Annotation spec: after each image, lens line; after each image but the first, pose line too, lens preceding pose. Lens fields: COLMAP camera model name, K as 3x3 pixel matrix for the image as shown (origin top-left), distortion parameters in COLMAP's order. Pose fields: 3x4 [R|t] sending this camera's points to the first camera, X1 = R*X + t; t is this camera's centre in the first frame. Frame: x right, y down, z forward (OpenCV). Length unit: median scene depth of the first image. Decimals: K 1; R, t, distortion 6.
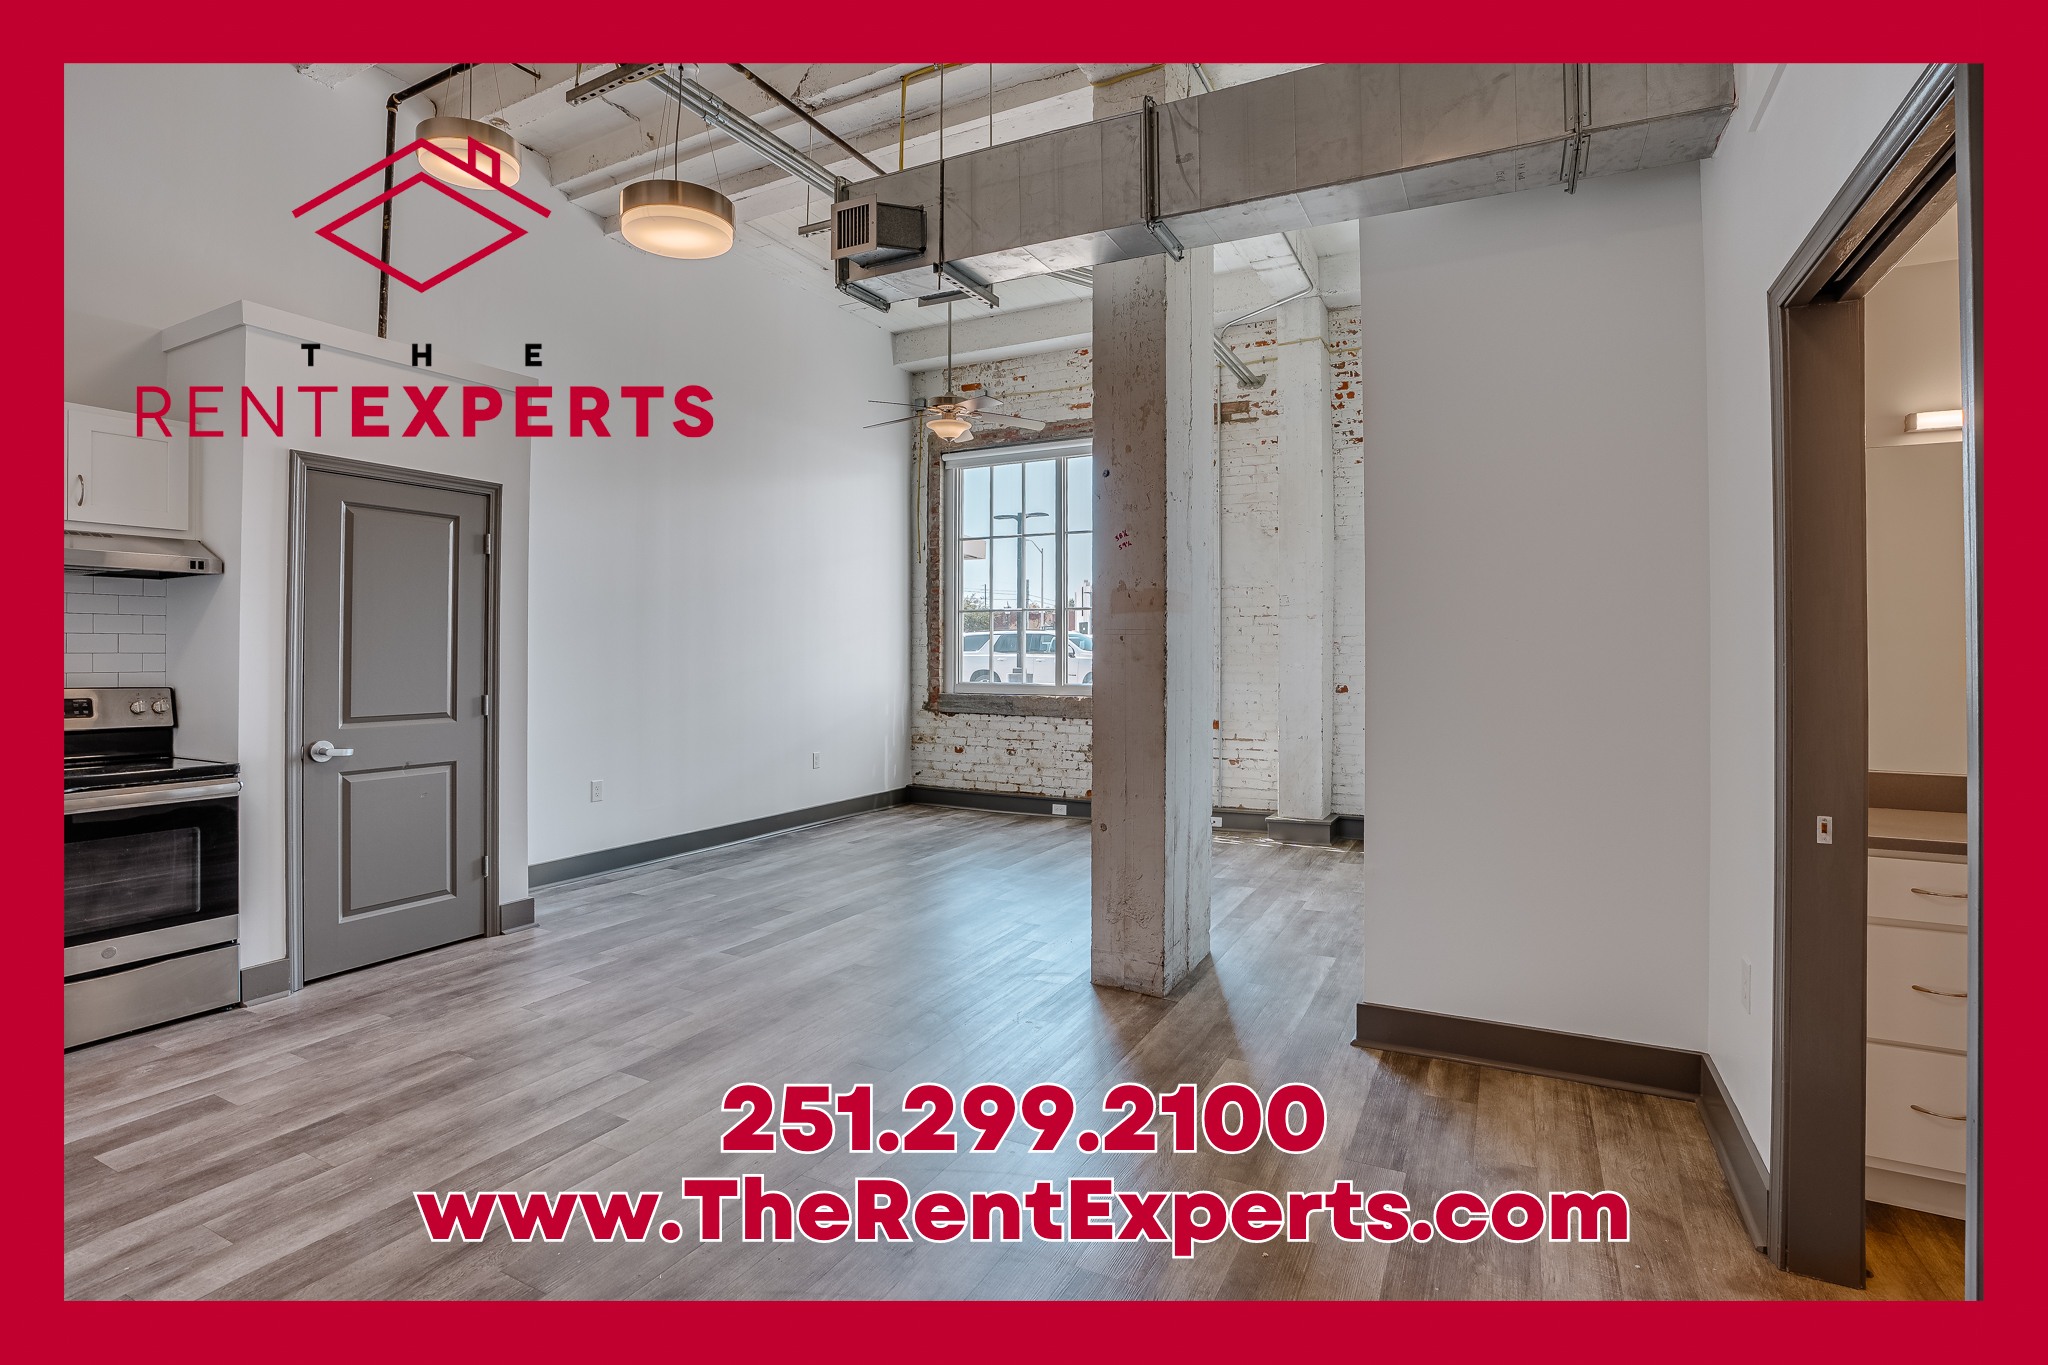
lens RADIAL K [[986.3, 0, 1036.5], [0, 986.3, 628.7], [0, 0, 1]] dist [-0.038003, 0.000160]
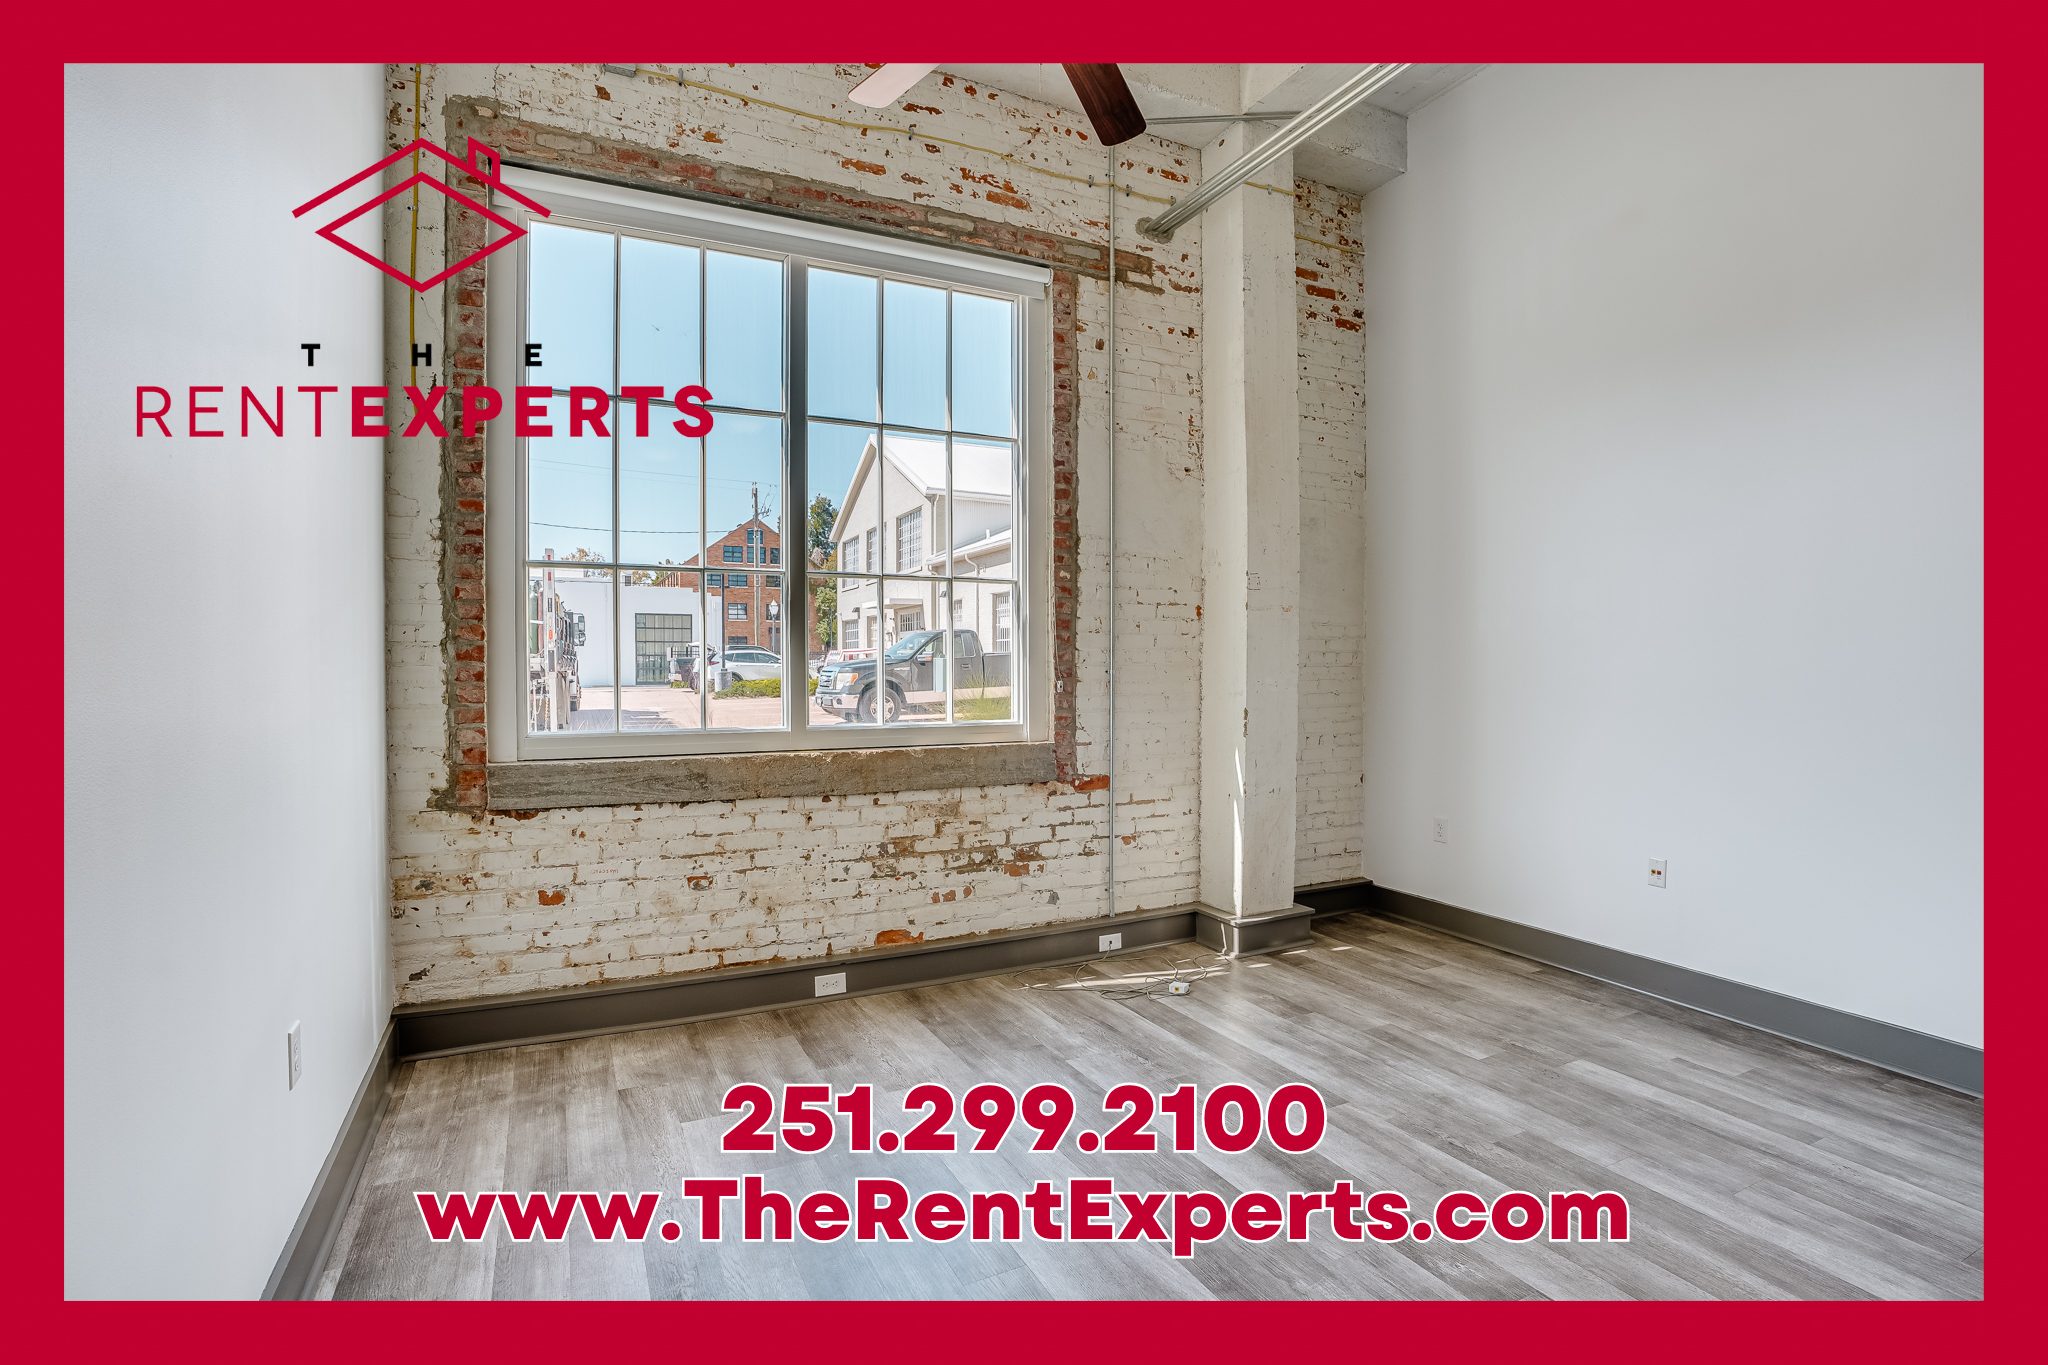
lens RADIAL K [[939.4, 0, 1024.0], [0, 939.4, 682.5], [0, 0, 1]] dist [-0.066216, 0.029165]
pose [[0.602306, -0.015053, 0.798124, -0.280007], [-0.017800, 0.999320, 0.032280, 0.017740], [-0.798067, -0.033649, 0.601628, 0.642671]]
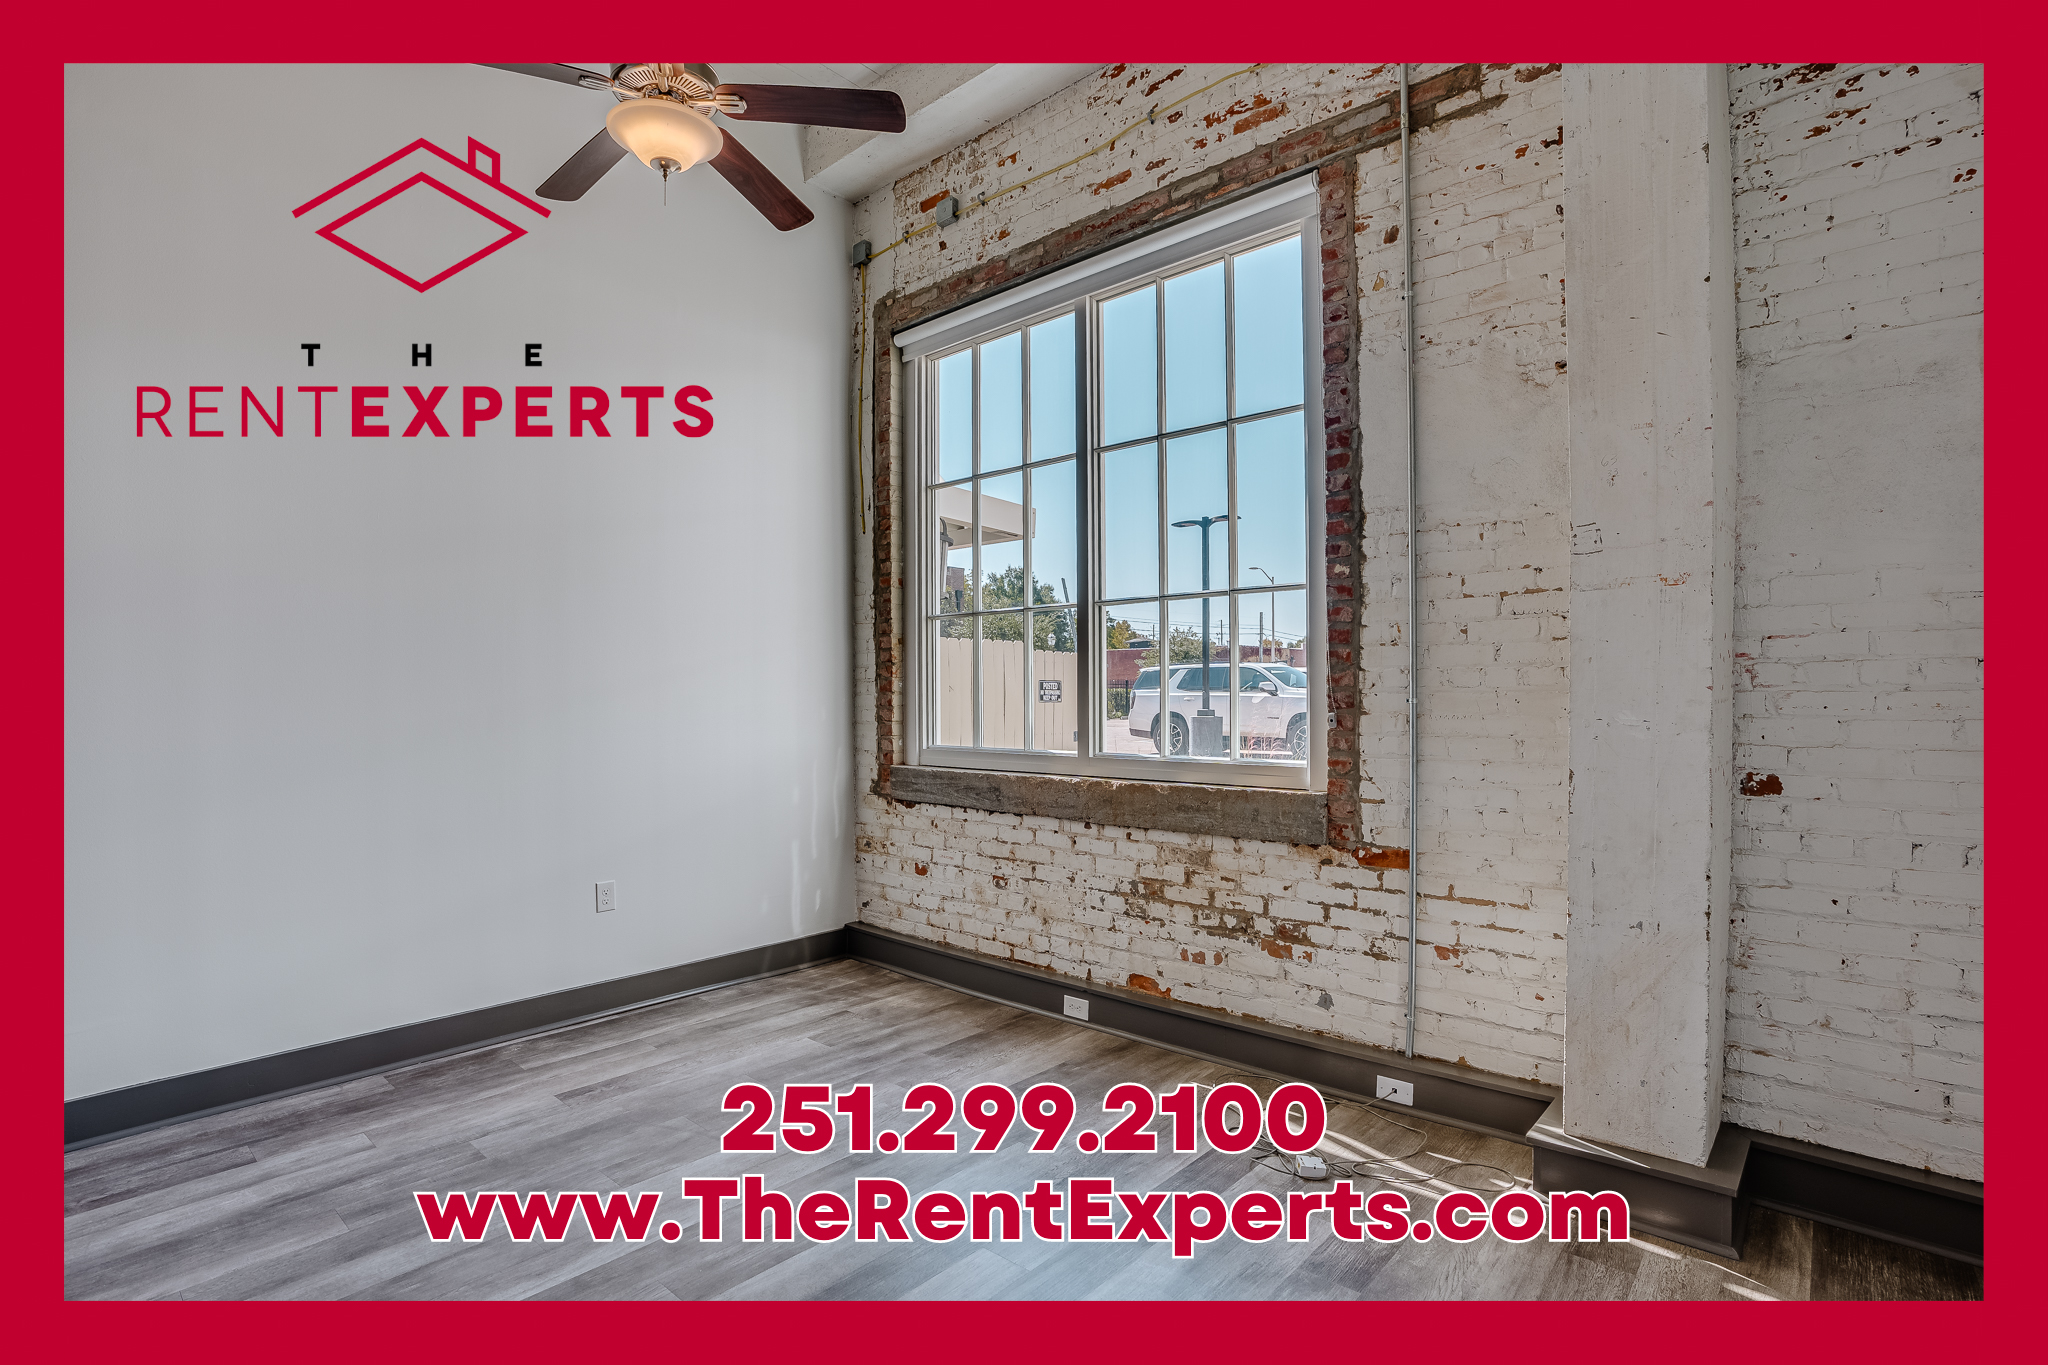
lens RADIAL K [[968.0, 0, 1028.8], [0, 968.0, 702.6], [0, 0, 1]] dist [-0.065980, 0.031694]
pose [[0.965983, -0.004856, -0.258559, 0.124085], [0.013180, 0.999449, 0.030468, 0.015358], [0.258268, -0.032839, 0.965515, 0.525159]]
